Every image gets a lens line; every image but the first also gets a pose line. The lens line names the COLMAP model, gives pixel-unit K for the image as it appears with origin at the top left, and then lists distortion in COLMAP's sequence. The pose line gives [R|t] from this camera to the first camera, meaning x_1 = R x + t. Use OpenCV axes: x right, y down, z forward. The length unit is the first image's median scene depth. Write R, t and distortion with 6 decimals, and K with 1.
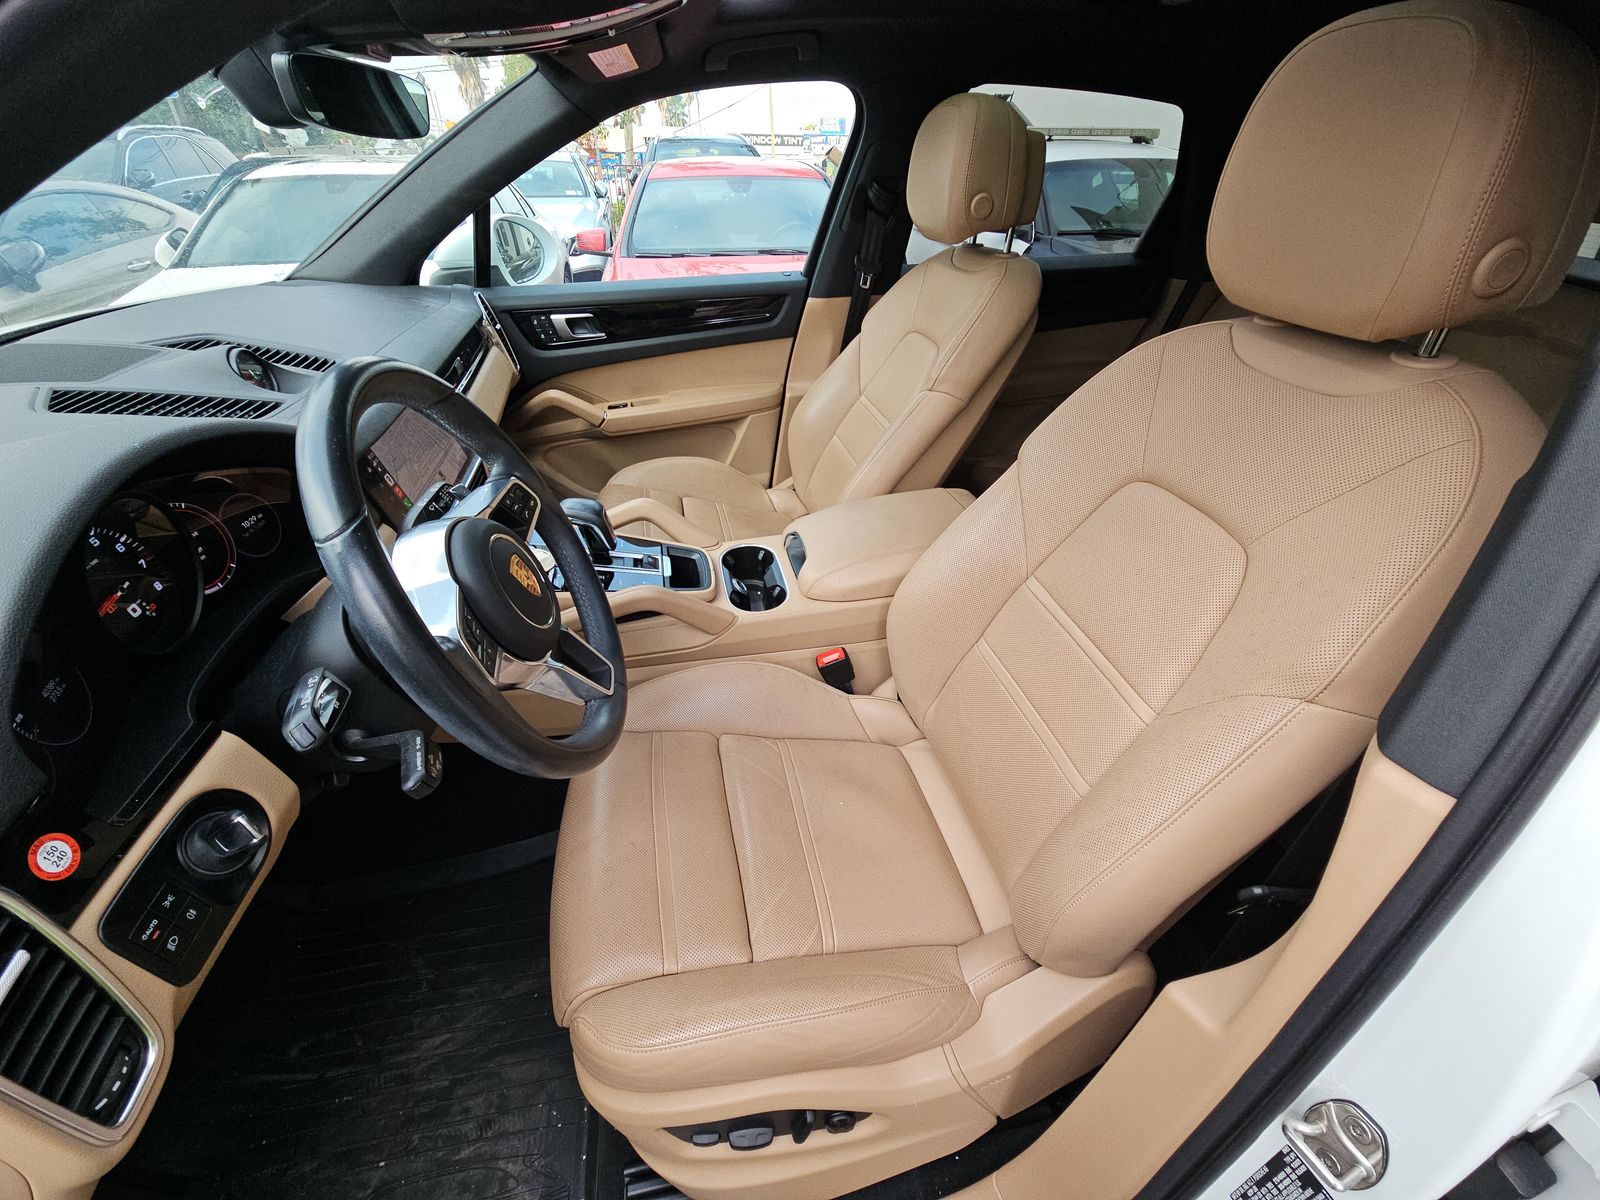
lens RADIAL K [[634.3, 0, 804.4], [0, 634.3, 600.9], [0, 0, 1]] dist [-0.002842, -0.000032]
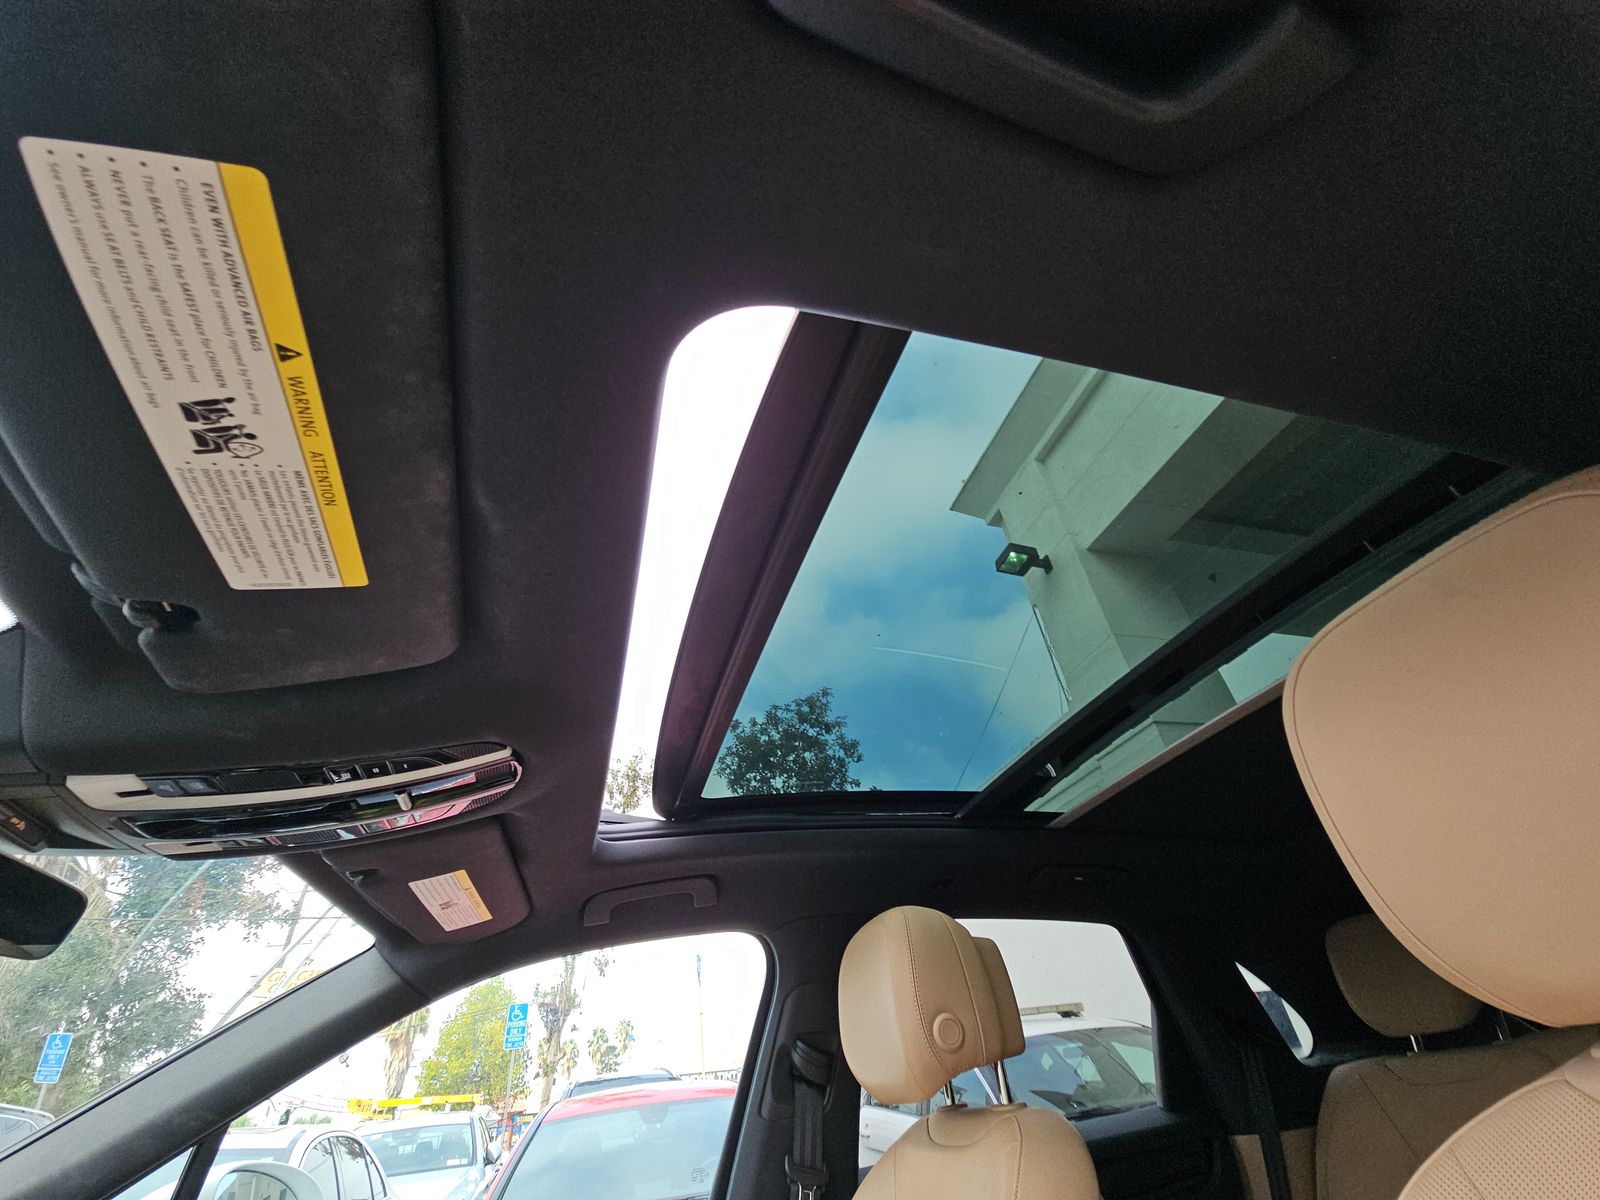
lens RADIAL K [[634.3, 0, 804.4], [0, 634.3, 600.9], [0, 0, 1]] dist [-0.002842, -0.000032]
pose [[0.991211, -0.035771, 0.127363, 0.038660], [0.132236, 0.295512, -0.946143, -0.094769], [-0.003793, 0.954669, 0.297645, 0.265511]]
